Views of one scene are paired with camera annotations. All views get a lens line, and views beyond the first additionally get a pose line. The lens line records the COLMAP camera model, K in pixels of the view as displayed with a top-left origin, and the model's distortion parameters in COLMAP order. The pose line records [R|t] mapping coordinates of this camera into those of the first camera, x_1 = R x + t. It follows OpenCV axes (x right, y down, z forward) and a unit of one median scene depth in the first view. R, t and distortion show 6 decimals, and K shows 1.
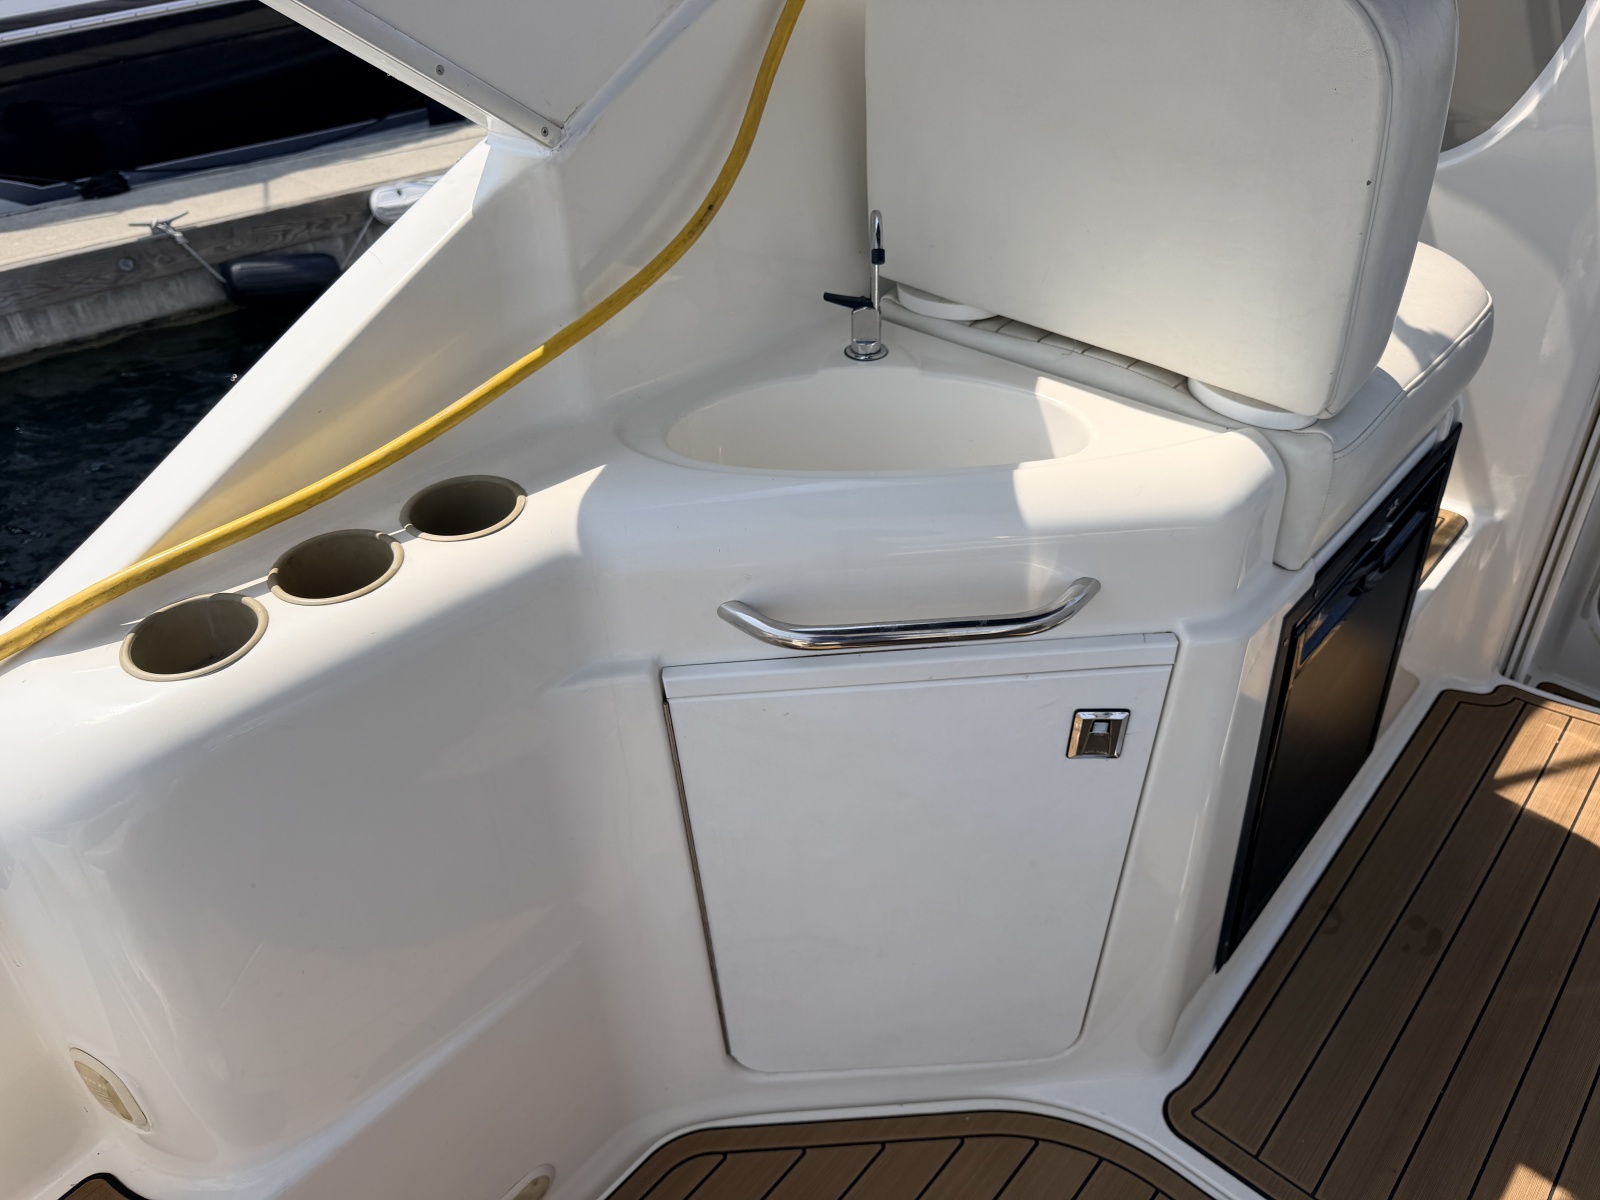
lens RADIAL K [[1182.6, 0, 796.6], [0, 1182.6, 600.4], [0, 0, 1]] dist [-0.002876, -0.005862]
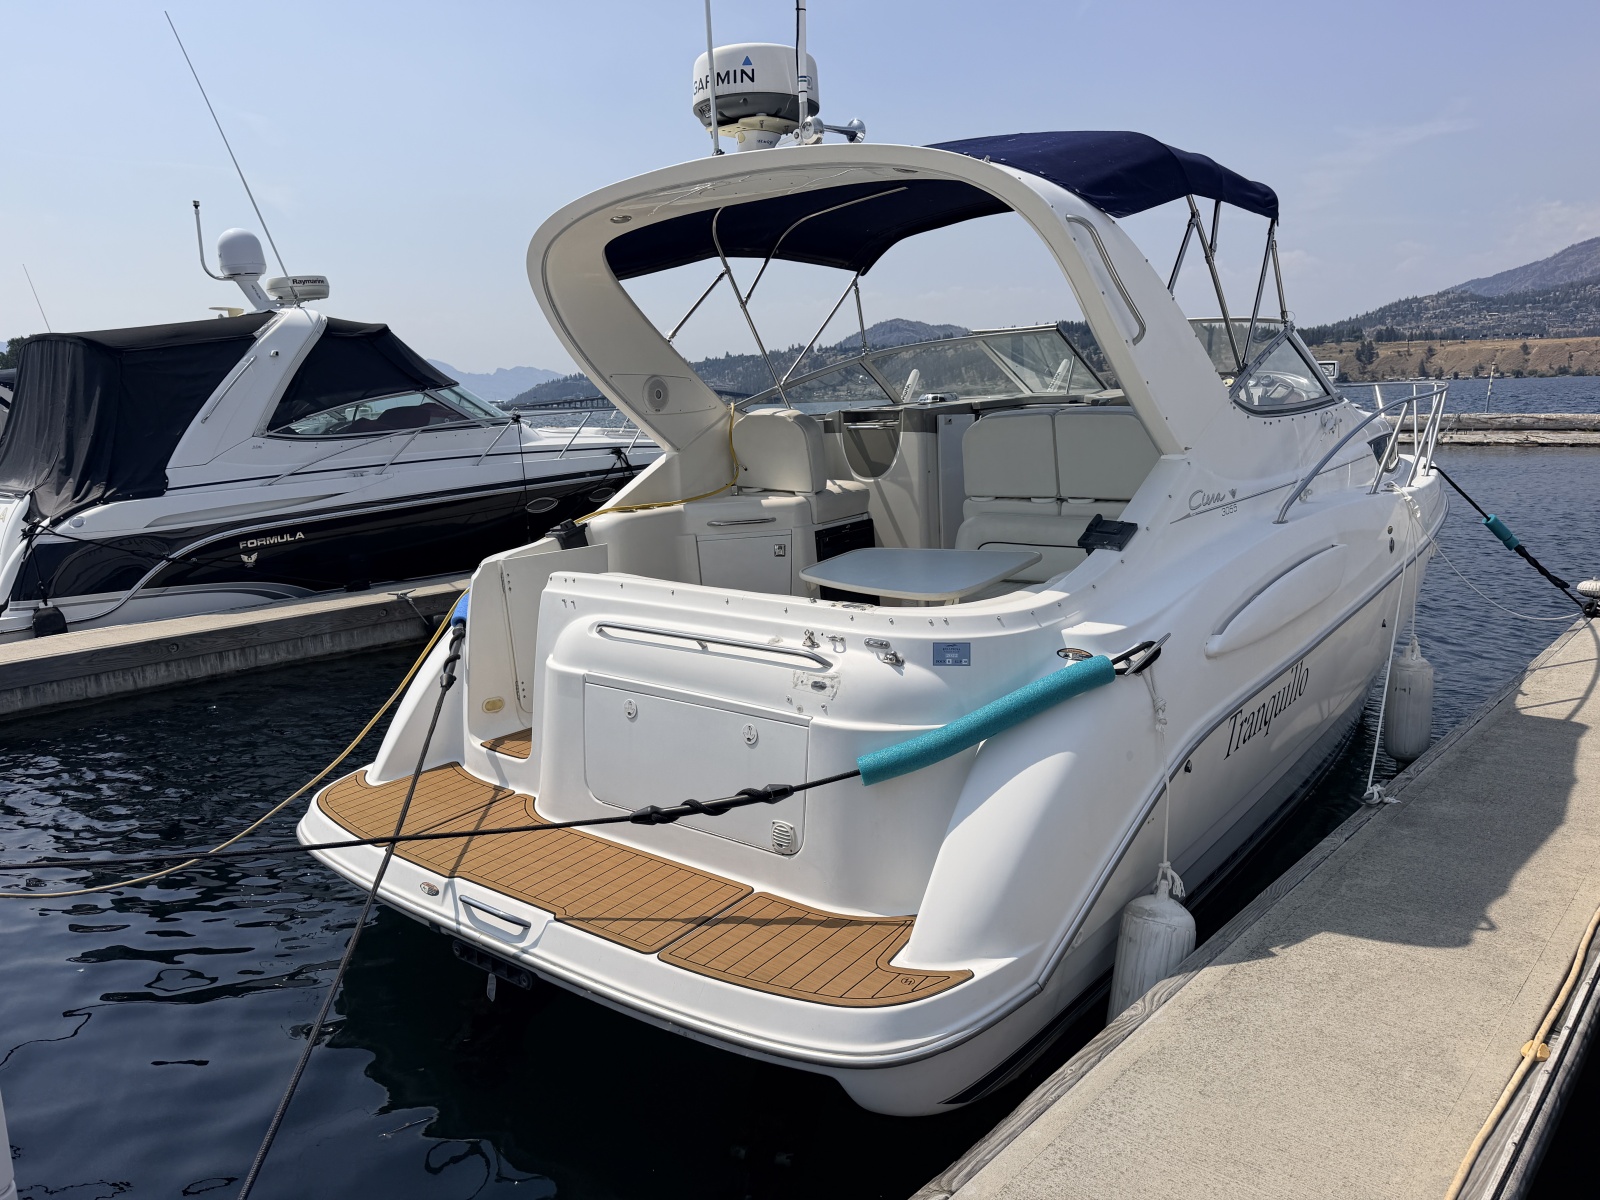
lens RADIAL K [[1182.6, 0, 796.6], [0, 1182.6, 600.4], [0, 0, 1]] dist [-0.002876, -0.005862]
pose [[0.998363, -0.017026, 0.054607, 0.007179], [0.039062, 0.900336, -0.433439, 0.572400], [-0.041785, 0.434862, 0.899527, -0.797907]]
